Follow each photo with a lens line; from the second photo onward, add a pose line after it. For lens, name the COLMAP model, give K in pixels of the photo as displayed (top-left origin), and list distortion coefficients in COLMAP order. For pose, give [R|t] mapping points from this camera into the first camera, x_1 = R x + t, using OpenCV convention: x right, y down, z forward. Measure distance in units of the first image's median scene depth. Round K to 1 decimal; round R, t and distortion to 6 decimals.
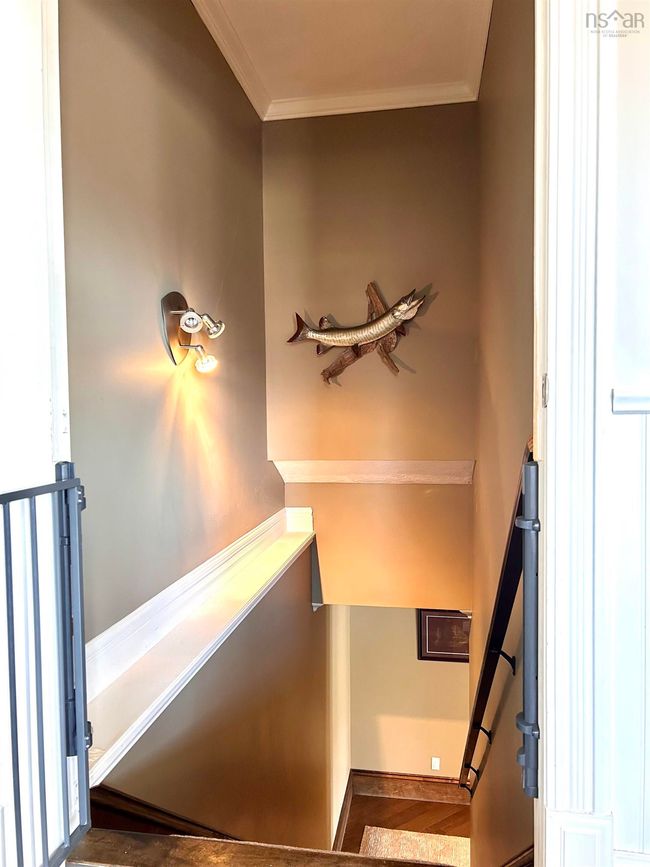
lens RADIAL K [[663.0, 0, 324.6], [0, 663.0, 435.2], [0, 0, 1]] dist [0.039029, -0.030574]
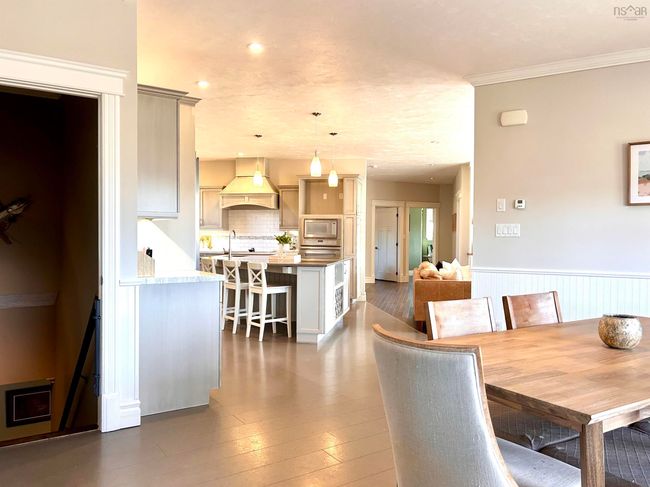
lens RADIAL K [[497.0, 0, 324.1], [0, 497.0, 244.9], [0, 0, 1]] dist [0.039029, -0.030574]
pose [[0.733714, 0.006956, 0.679423, -0.181127], [0.012938, 0.999623, -0.024205, -0.049636], [-0.679335, 0.026550, 0.733348, -0.523164]]
